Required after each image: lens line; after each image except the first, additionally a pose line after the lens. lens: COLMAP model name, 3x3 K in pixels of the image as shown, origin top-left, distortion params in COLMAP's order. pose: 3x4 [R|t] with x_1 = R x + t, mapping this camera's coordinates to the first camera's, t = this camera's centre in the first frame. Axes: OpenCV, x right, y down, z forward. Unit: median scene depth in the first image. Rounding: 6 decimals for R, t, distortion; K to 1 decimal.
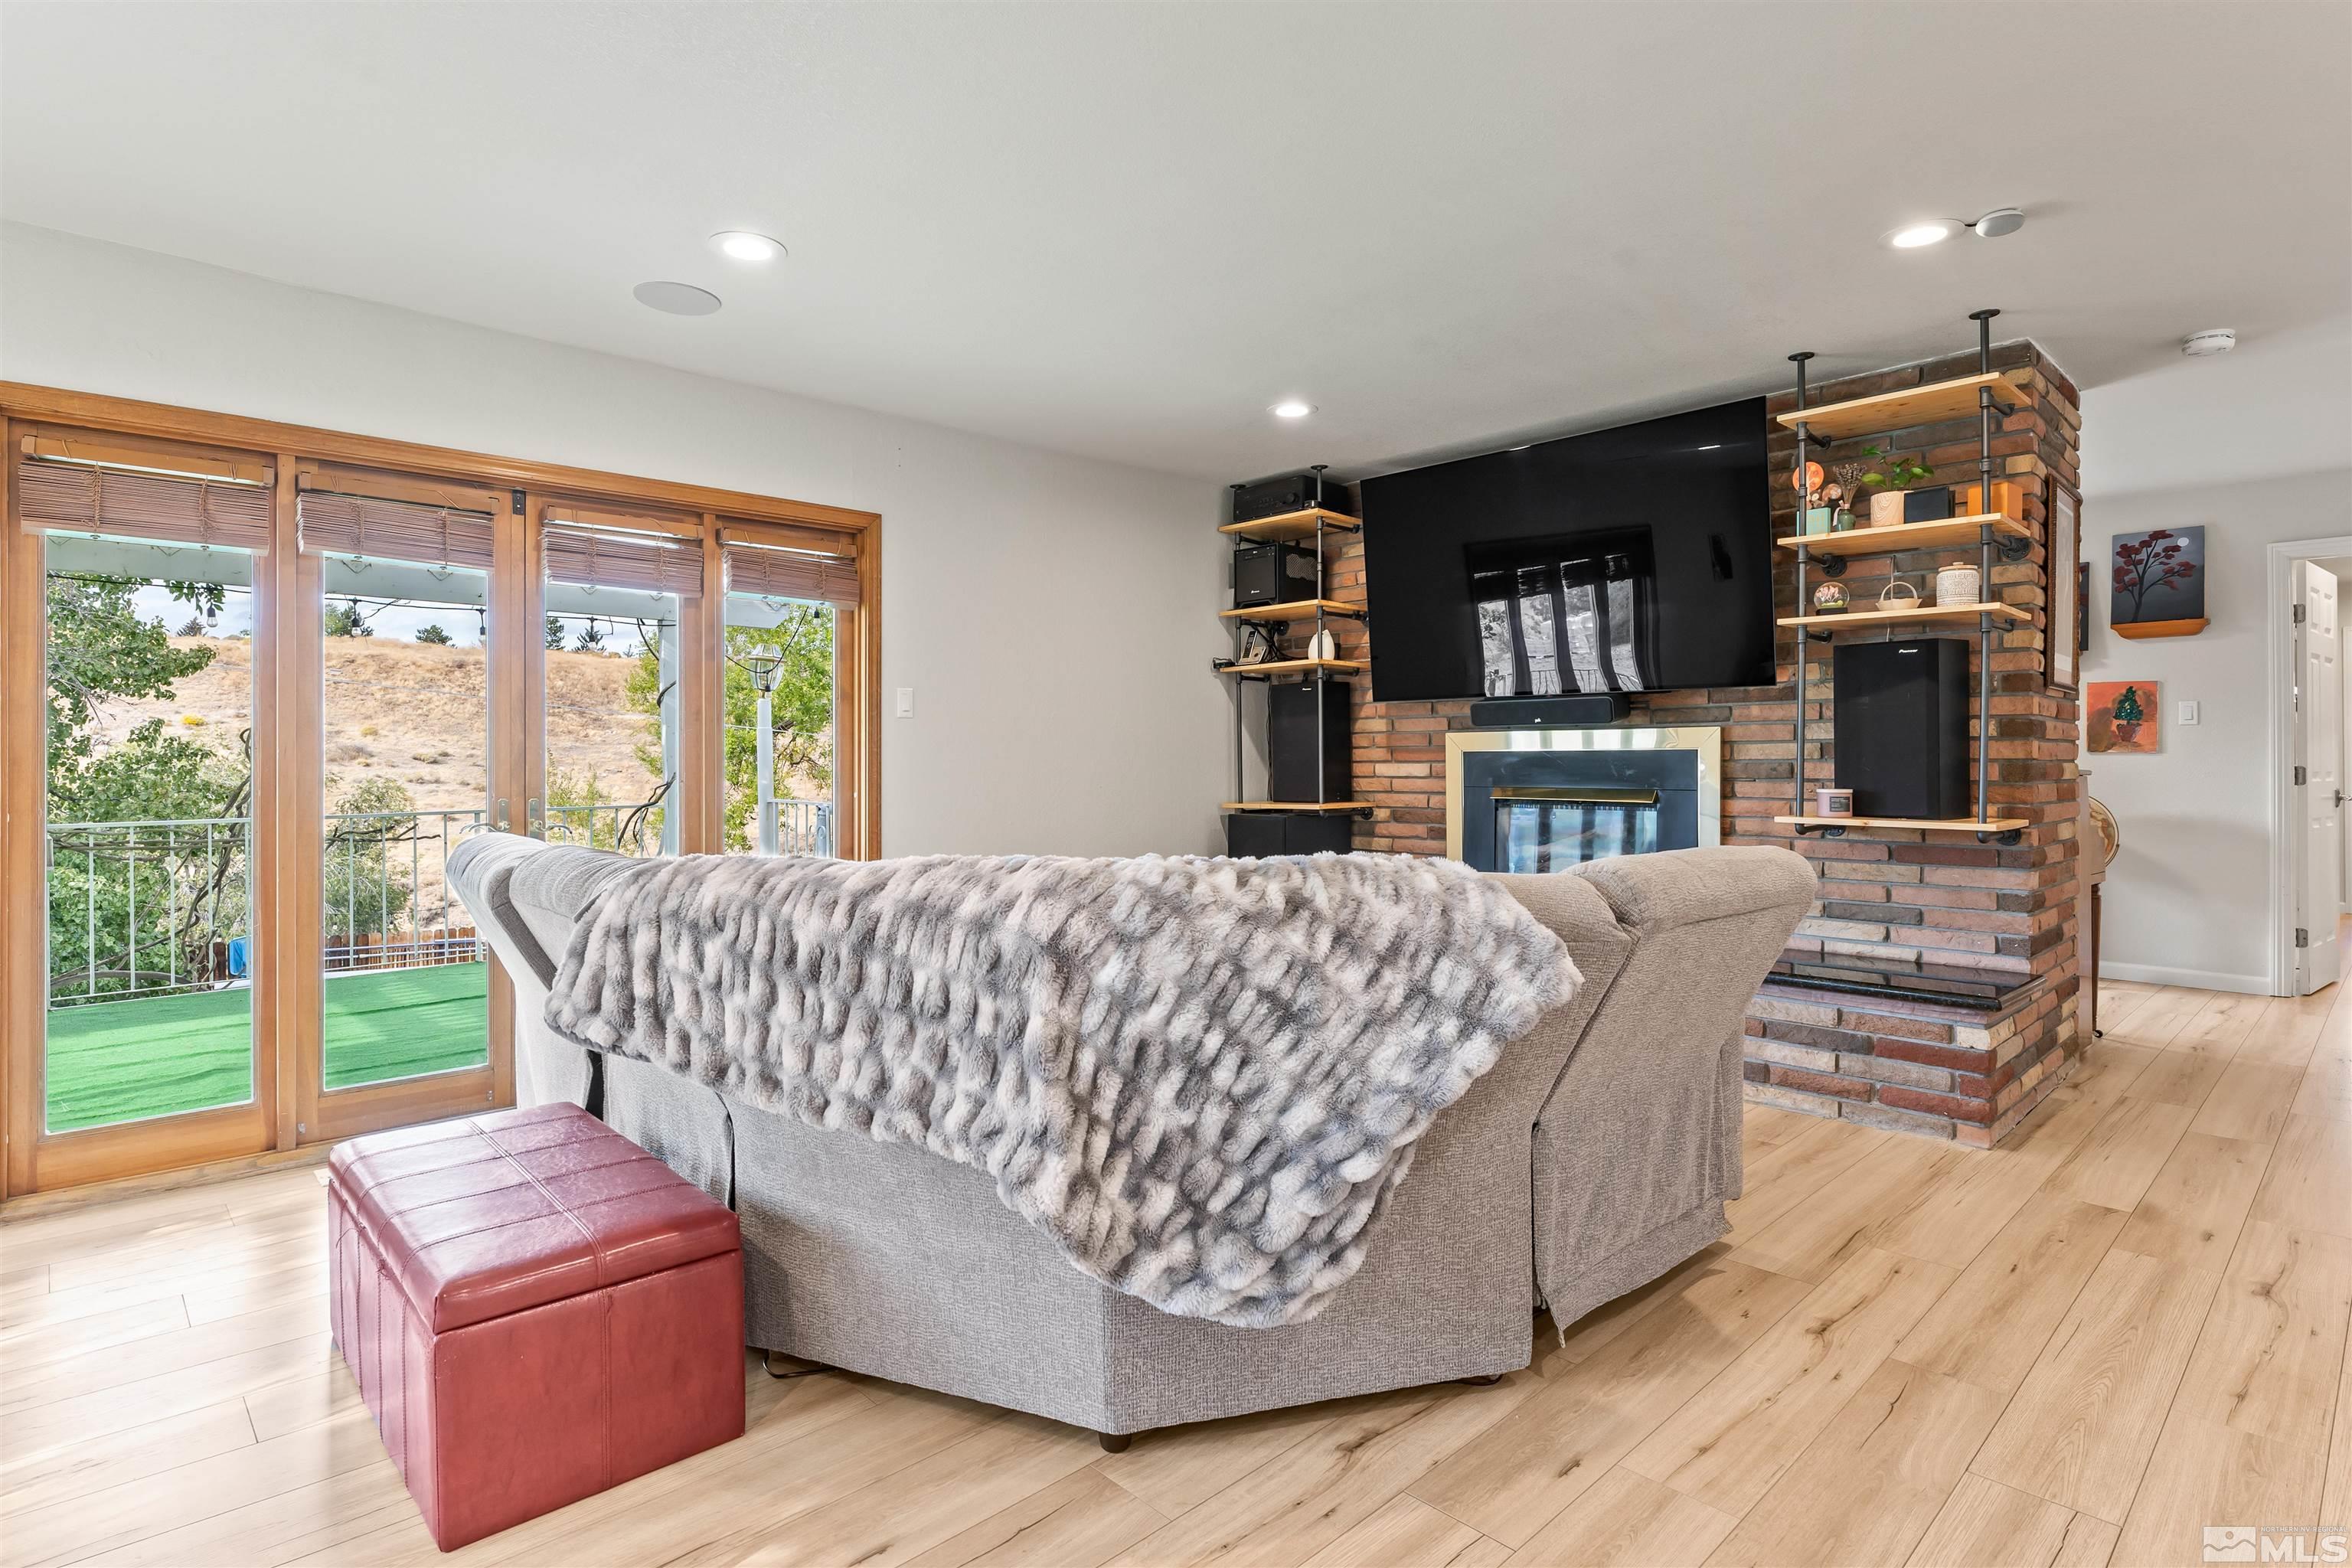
lens RADIAL K [[1208.7, 0, 1176.0], [0, 1208.7, 784.0], [0, 0, 1]] dist [0.001457, 0.000145]
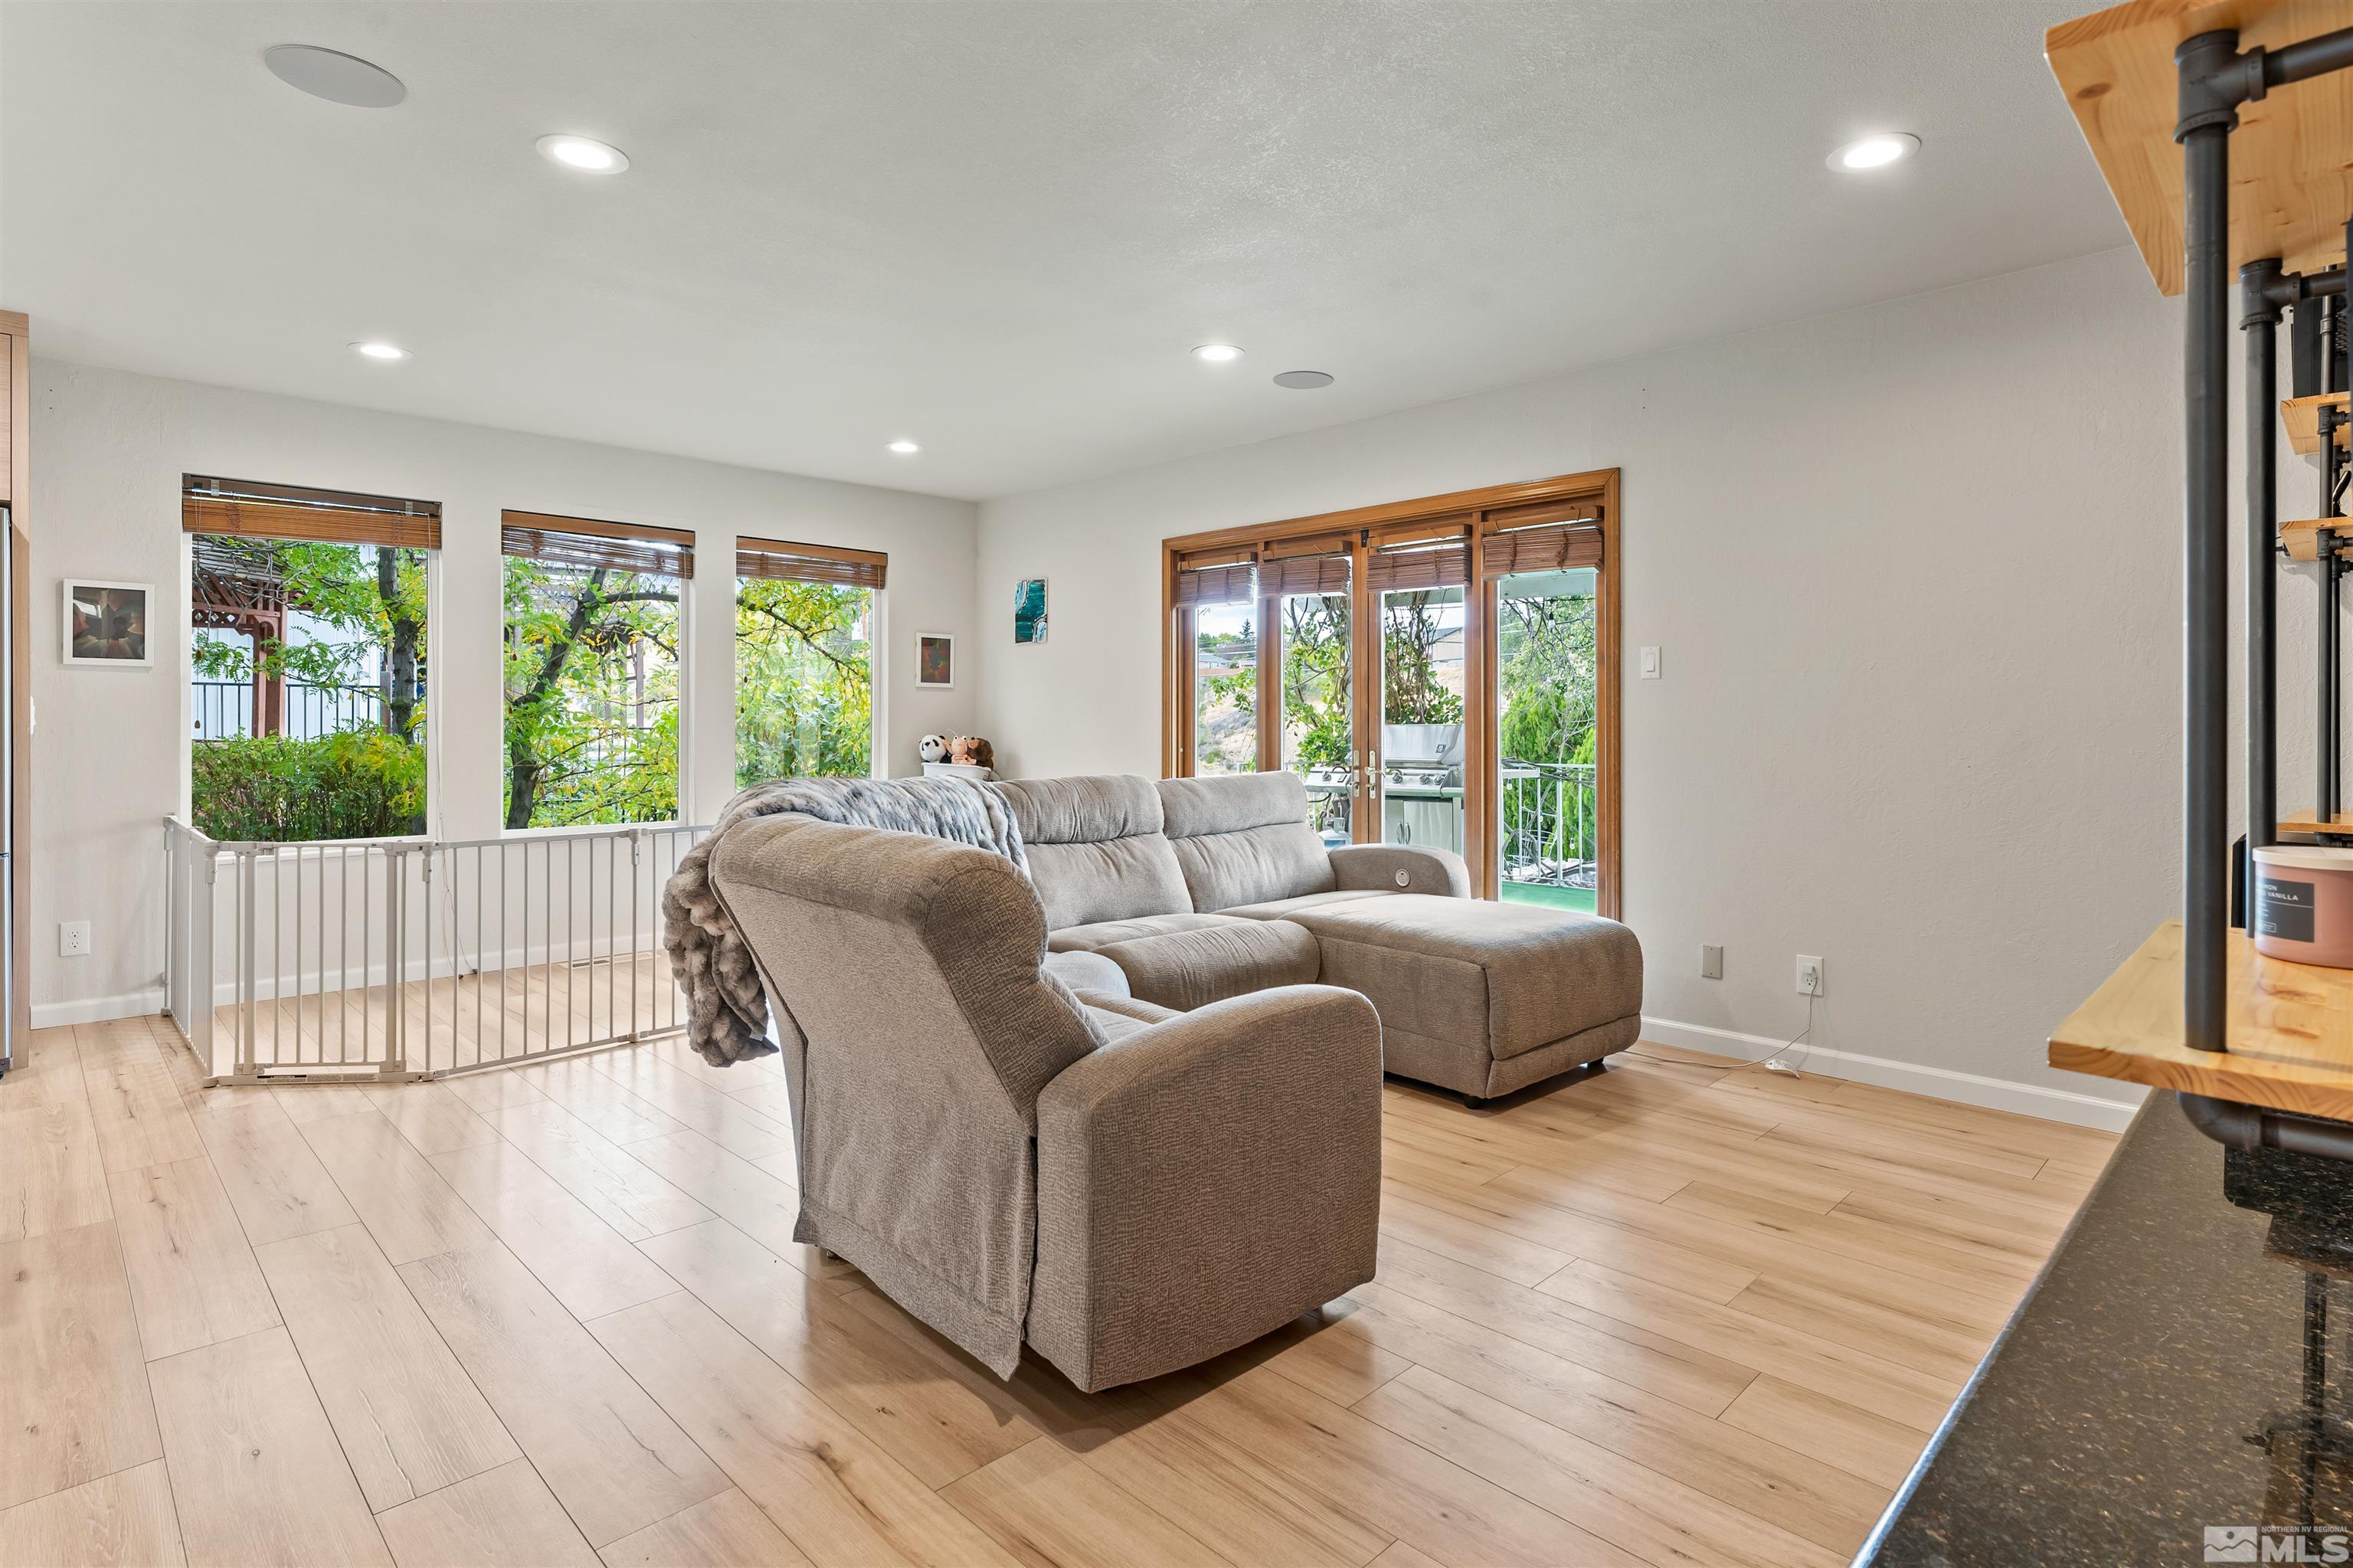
lens RADIAL K [[1168.7, 0, 1180.7], [0, 1168.7, 714.3], [0, 0, 1]] dist [-0.001162, -0.000132]
pose [[0.026314, -0.001247, -0.999653, 0.901640], [-0.021444, 0.999768, -0.001812, -0.022972], [0.999424, 0.021485, 0.026281, 0.834823]]
